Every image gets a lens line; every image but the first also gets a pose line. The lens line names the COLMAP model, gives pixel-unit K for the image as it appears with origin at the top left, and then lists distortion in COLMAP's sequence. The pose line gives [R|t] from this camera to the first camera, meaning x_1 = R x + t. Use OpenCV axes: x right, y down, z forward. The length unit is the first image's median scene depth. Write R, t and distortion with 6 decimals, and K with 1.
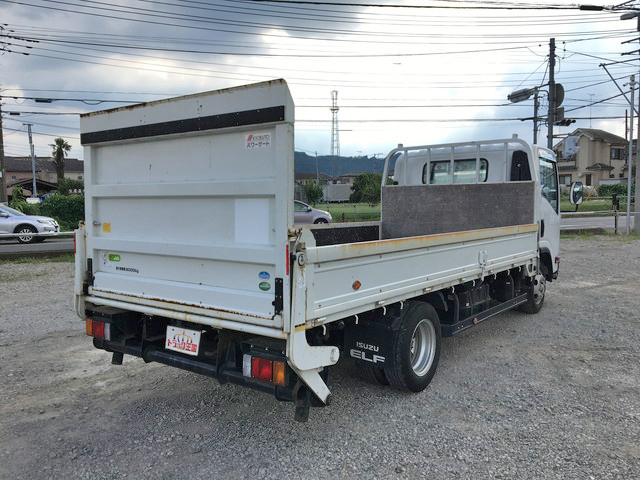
lens RADIAL K [[527.2, 0, 320.0], [0, 527.2, 240.0], [0, 0, 1]] dist [0.070399, -0.081504]
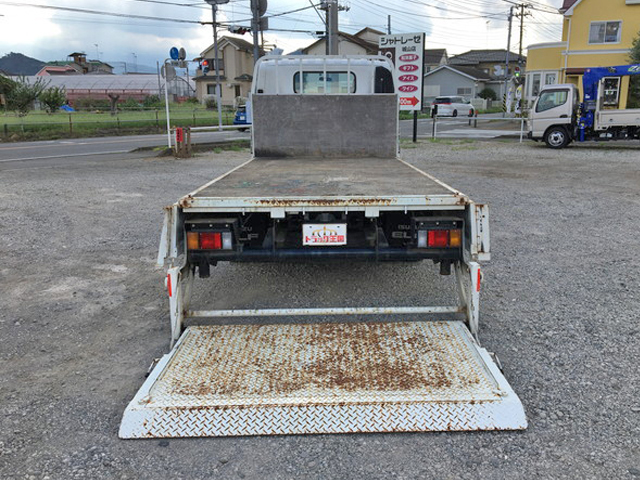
lens RADIAL K [[583.9, 0, 330.7], [0, 583.9, 241.9], [0, 0, 1]] dist [0.050757, -0.014296]
pose [[0.785172, -0.127167, 0.606080, -0.439627], [0.038329, 0.986792, 0.157392, 0.004855], [-0.618090, -0.100349, 0.779676, 0.013698]]
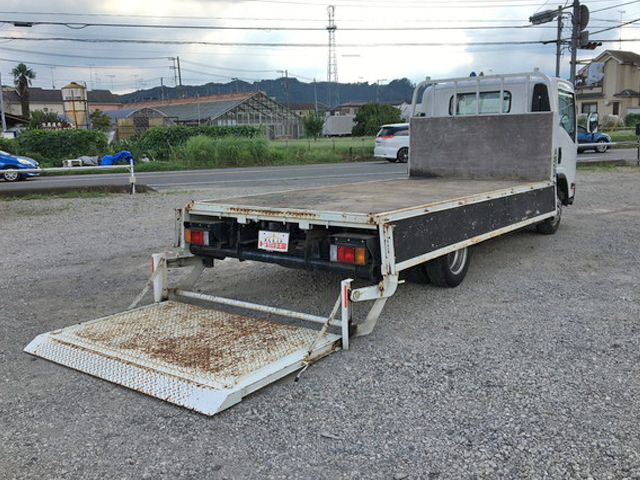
lens RADIAL K [[597.1, 0, 322.2], [0, 597.1, 222.7], [0, 0, 1]] dist [0.047166, -0.017834]
pose [[0.999868, -0.009151, 0.013411, -0.070789], [0.008158, 0.997351, 0.072286, 0.018516], [-0.014037, -0.072167, 0.997294, -0.190075]]
